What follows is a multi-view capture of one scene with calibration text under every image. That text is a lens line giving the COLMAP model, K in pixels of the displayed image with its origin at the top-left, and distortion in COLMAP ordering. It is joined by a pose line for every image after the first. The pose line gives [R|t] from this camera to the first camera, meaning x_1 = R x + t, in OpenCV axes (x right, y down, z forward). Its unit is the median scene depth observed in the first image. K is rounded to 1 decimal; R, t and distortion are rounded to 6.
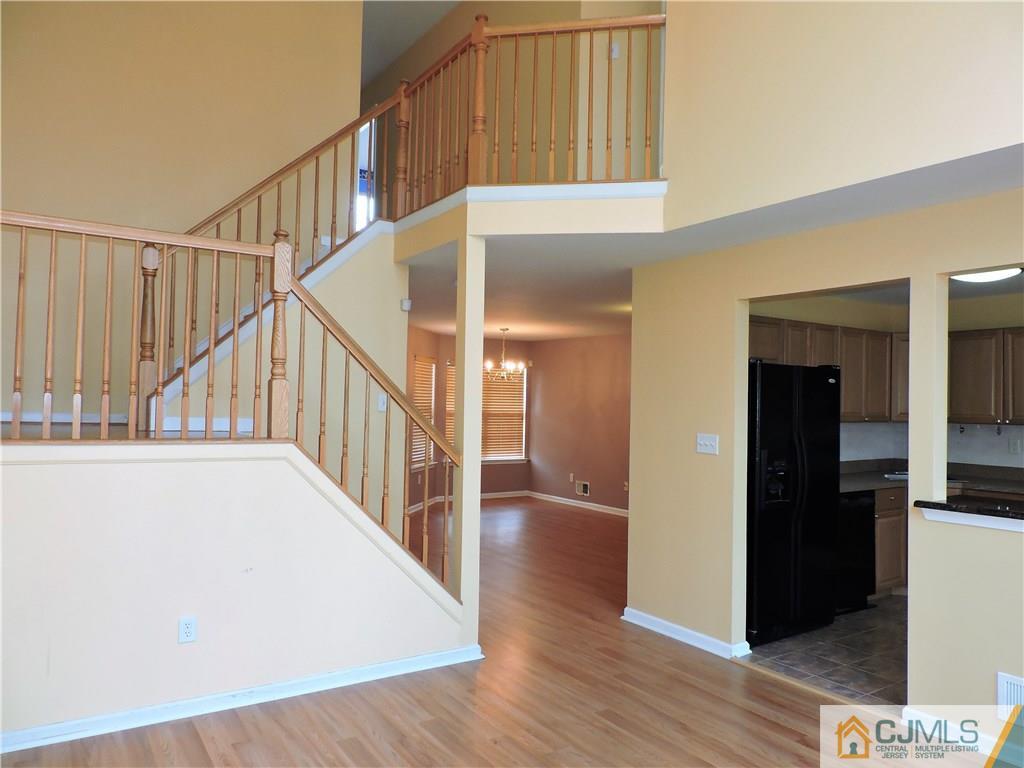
lens RADIAL K [[728.9, 0, 512.5], [0, 728.9, 387.8], [0, 0, 1]] dist [-0.023753, 0.005942]
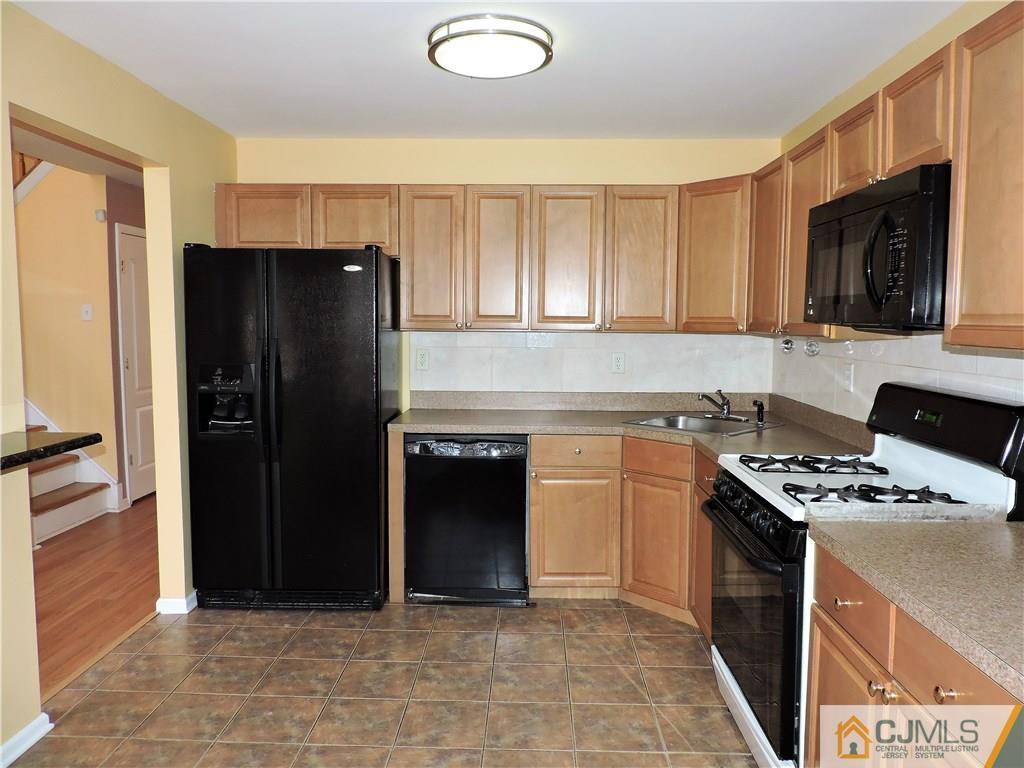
lens RADIAL K [[728.9, 0, 512.7], [0, 728.9, 383.1], [0, 0, 1]] dist [-0.023753, 0.005942]
pose [[0.814260, 0.043160, -0.578894, 0.986680], [0.018616, 0.994778, 0.100352, 0.033119], [0.580202, -0.092489, 0.809204, 0.530932]]
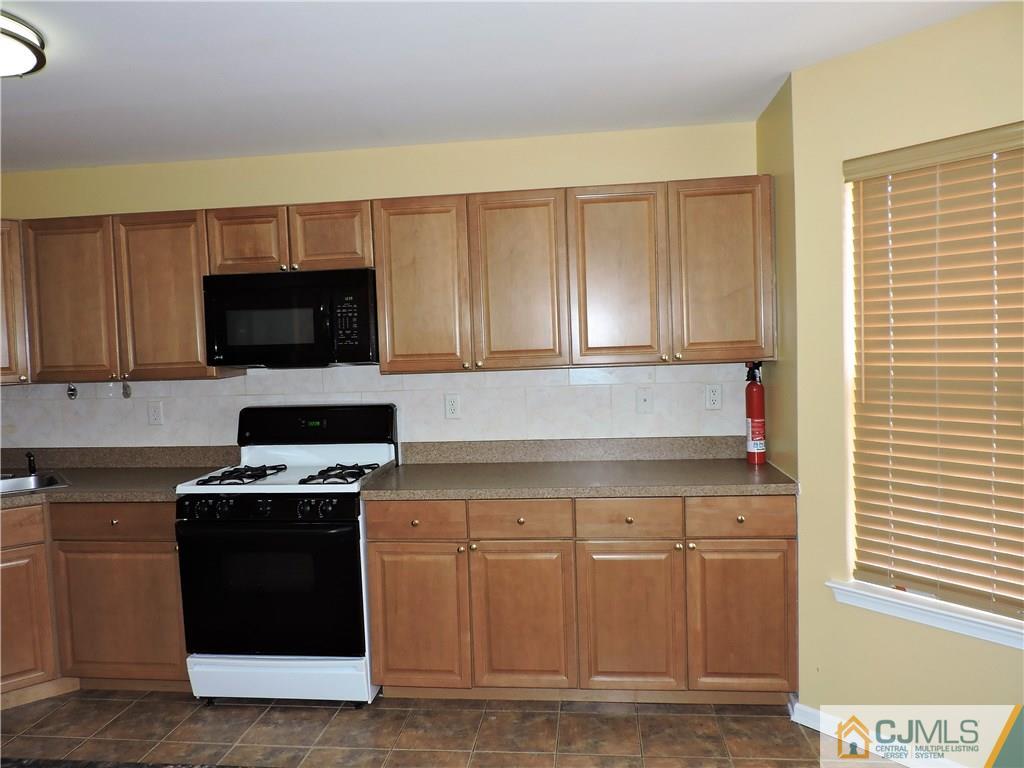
lens RADIAL K [[728.9, 0, 518.5], [0, 728.9, 380.7], [0, 0, 1]] dist [-0.023753, 0.005942]
pose [[0.654397, -0.073996, 0.752522, 0.529439], [0.026126, 0.996819, 0.075298, 0.017280], [-0.755699, -0.029615, 0.654249, 0.437252]]
